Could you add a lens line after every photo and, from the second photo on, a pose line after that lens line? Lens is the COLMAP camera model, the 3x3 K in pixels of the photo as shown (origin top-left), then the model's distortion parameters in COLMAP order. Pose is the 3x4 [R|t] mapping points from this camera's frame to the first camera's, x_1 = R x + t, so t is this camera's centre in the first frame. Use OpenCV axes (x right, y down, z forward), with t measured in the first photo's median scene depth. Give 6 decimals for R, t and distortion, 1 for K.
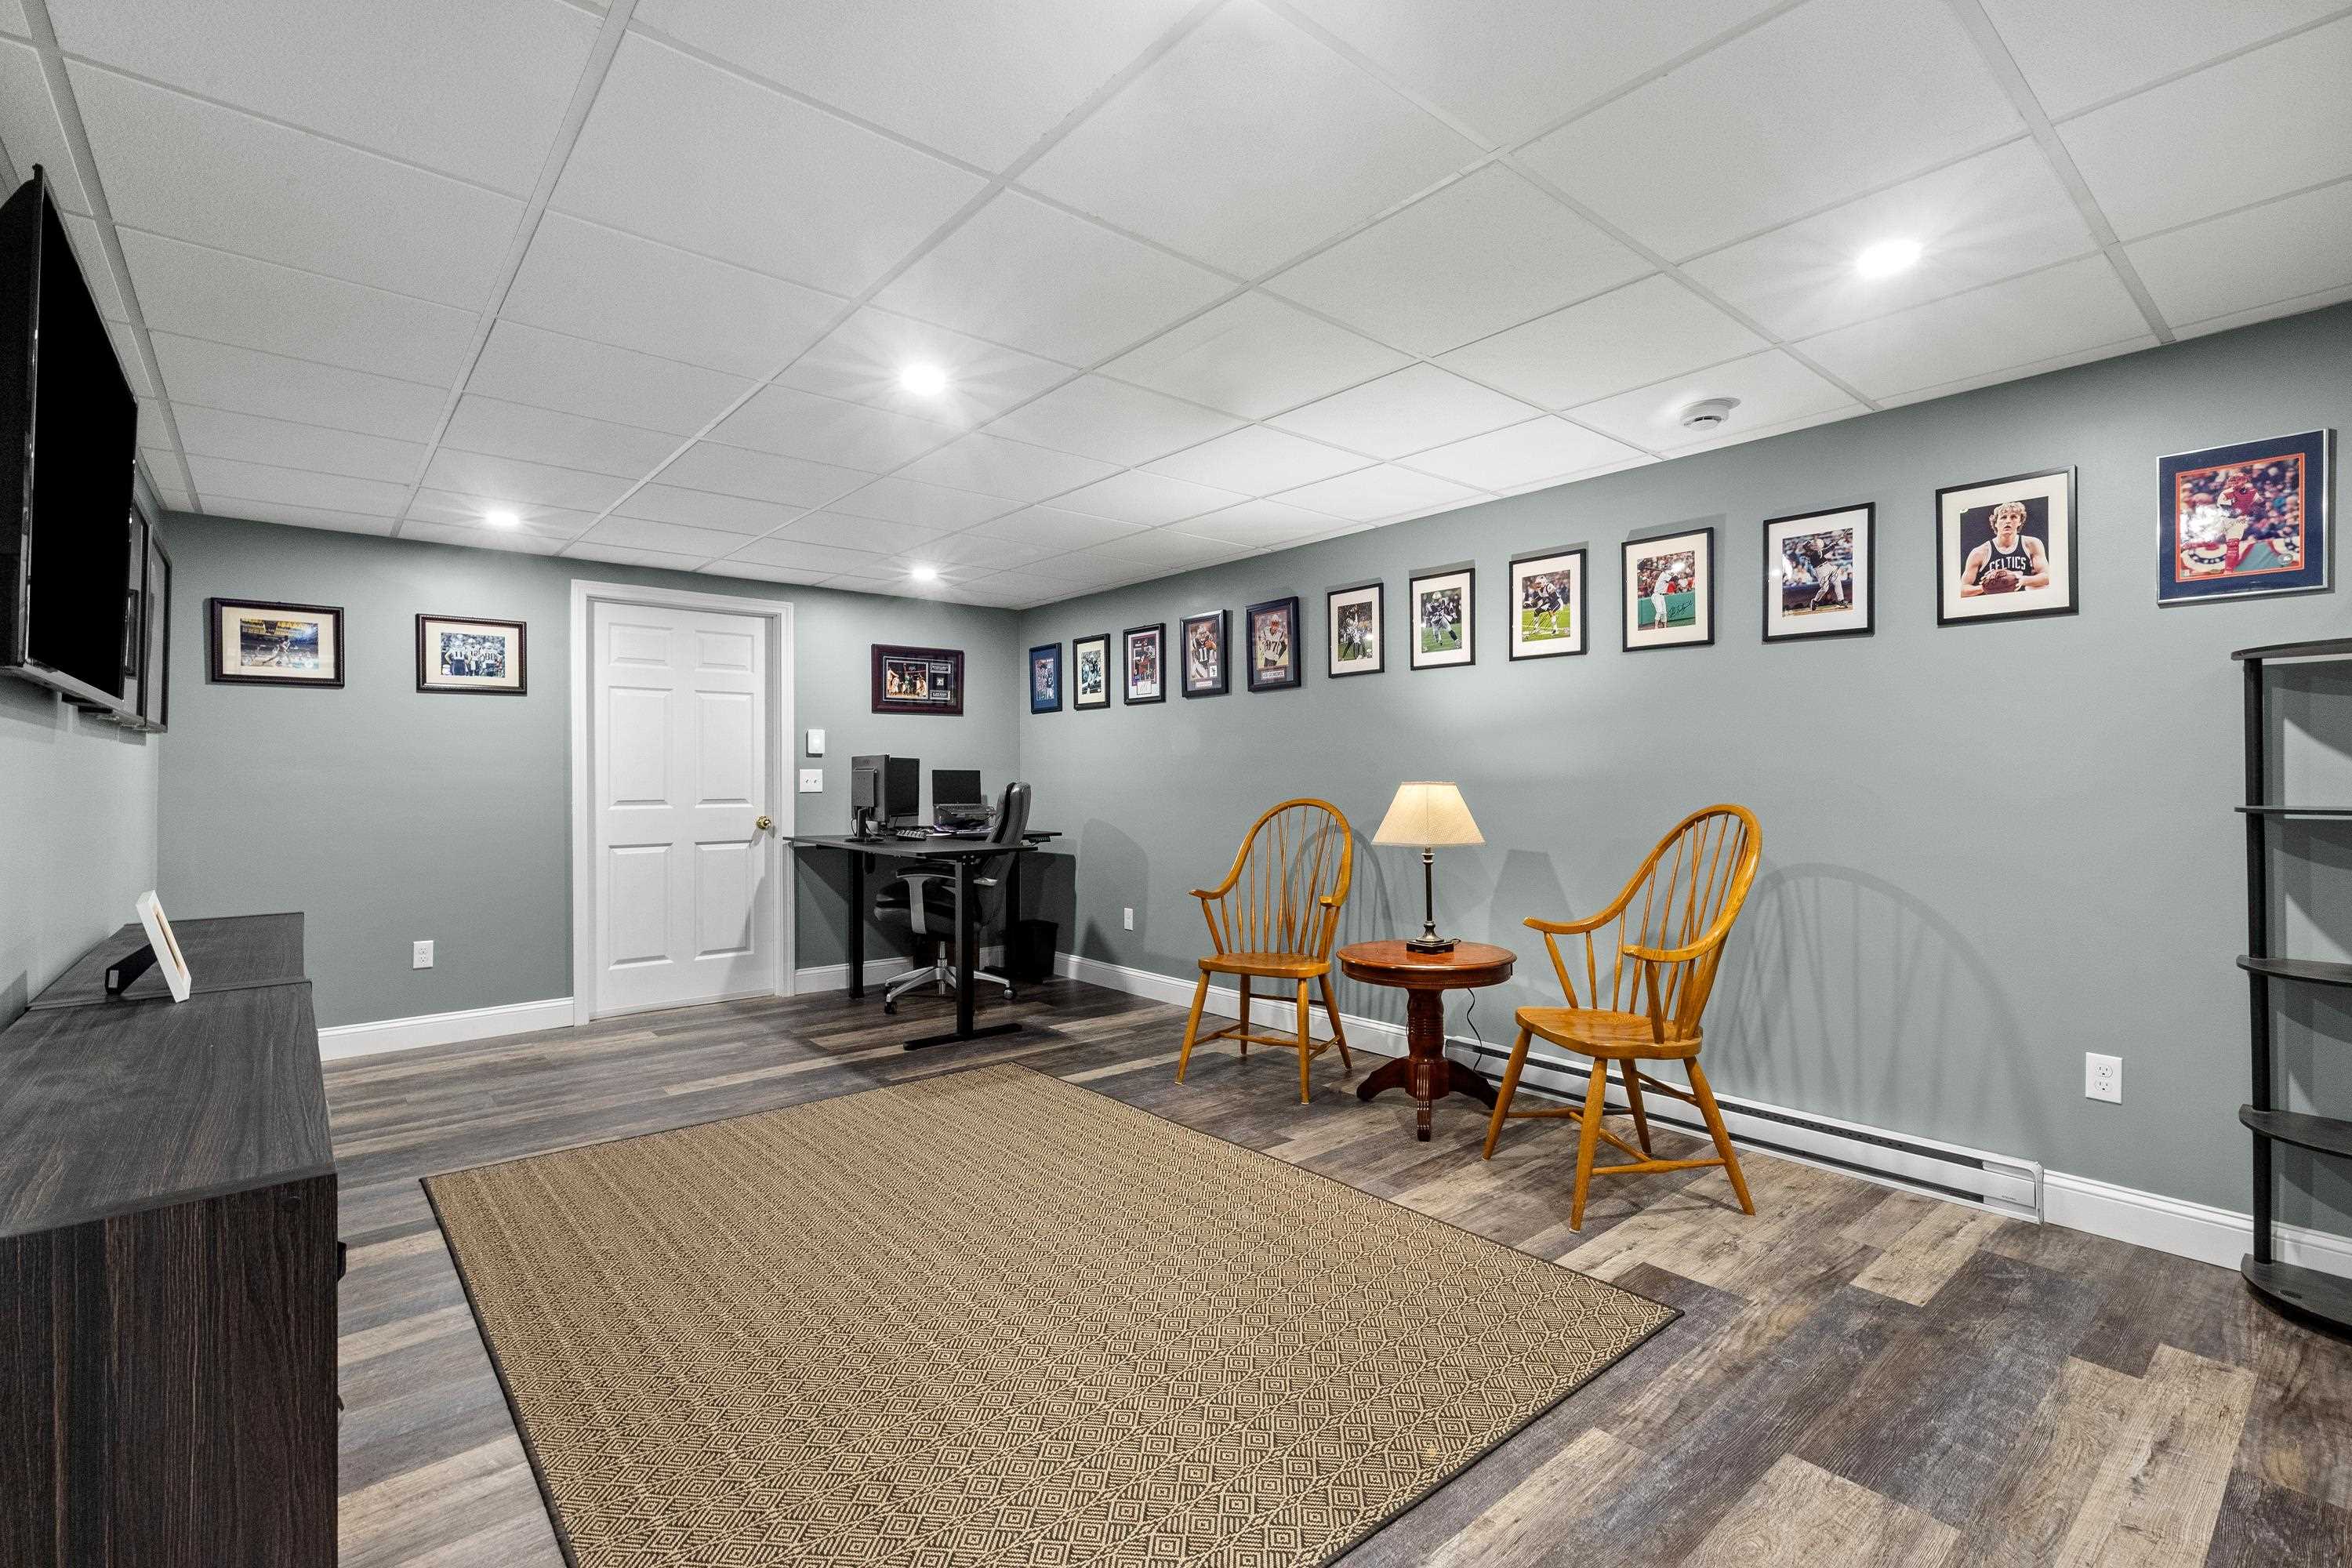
lens RADIAL K [[1055.2, 0, 1193.6], [0, 1055.2, 766.1], [0, 0, 1]] dist [0.001917, 0.000161]
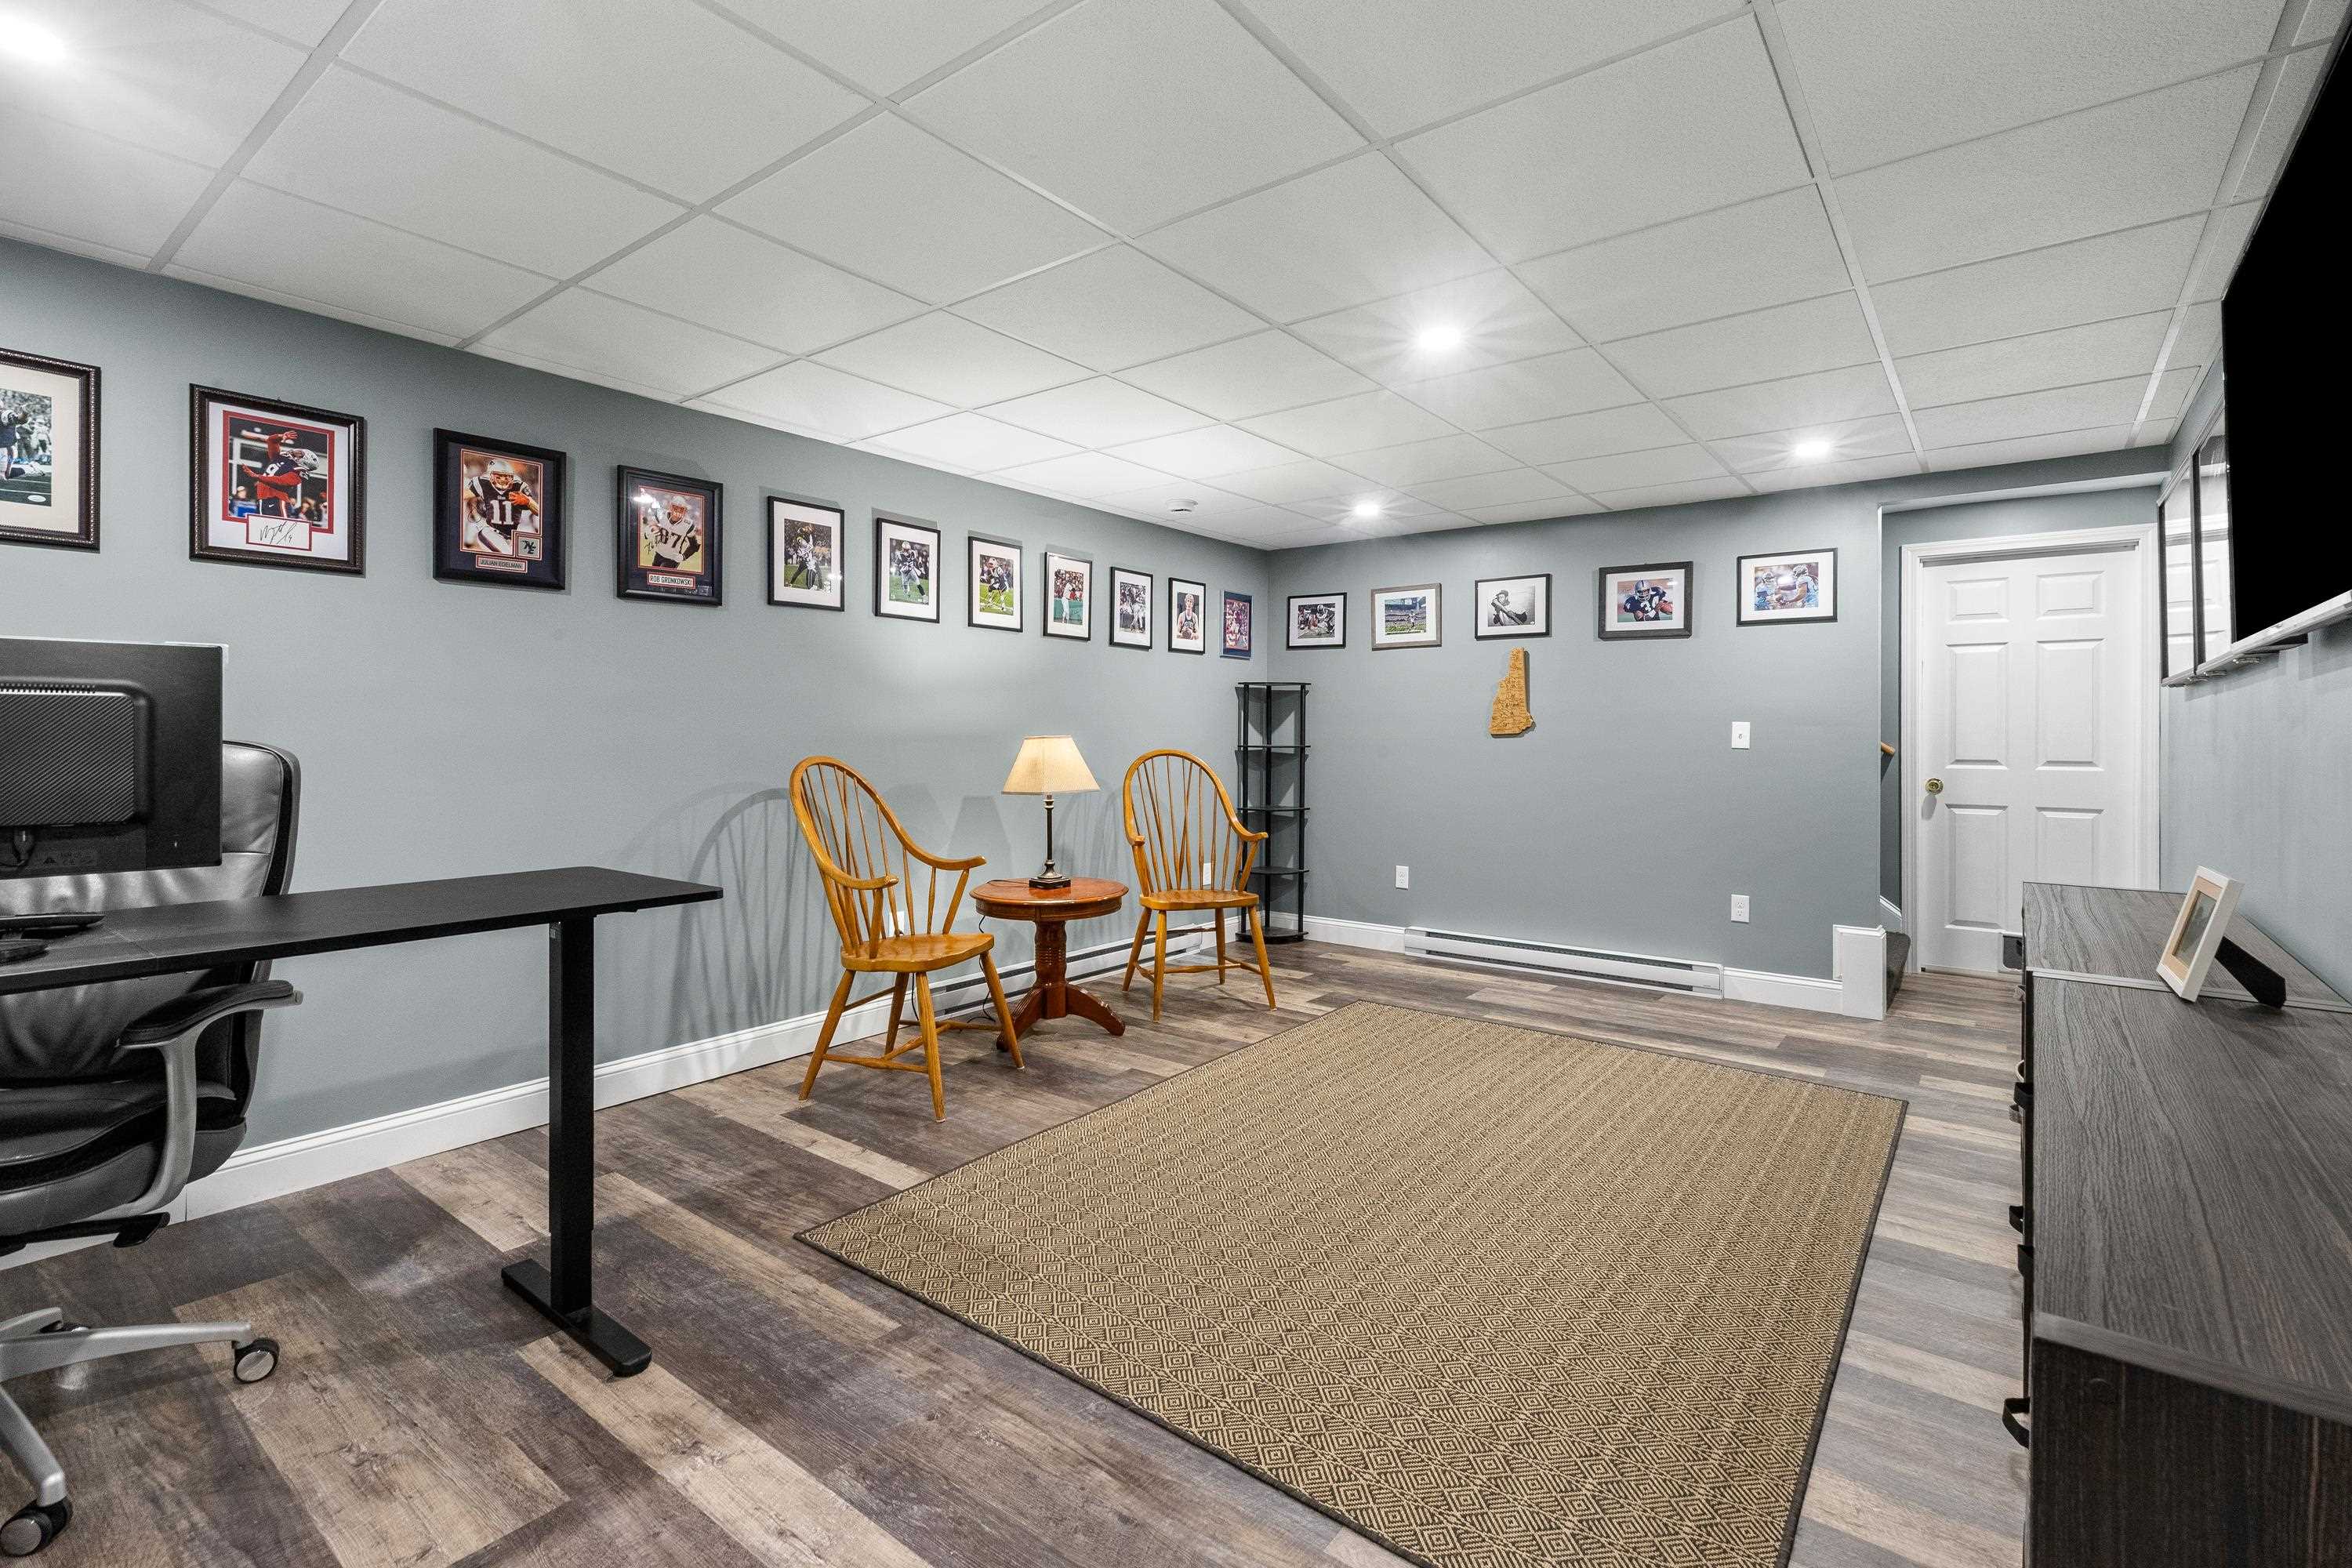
lens RADIAL K [[1077.1, 0, 1176.8], [0, 1077.1, 721.8], [0, 0, 1]] dist [0.000487, -0.000010]
pose [[-0.198916, 0.012557, 0.979936, -0.835661], [-0.014773, 0.999766, -0.015810, 0.015066], [-0.979905, -0.017621, -0.198684, 0.993711]]
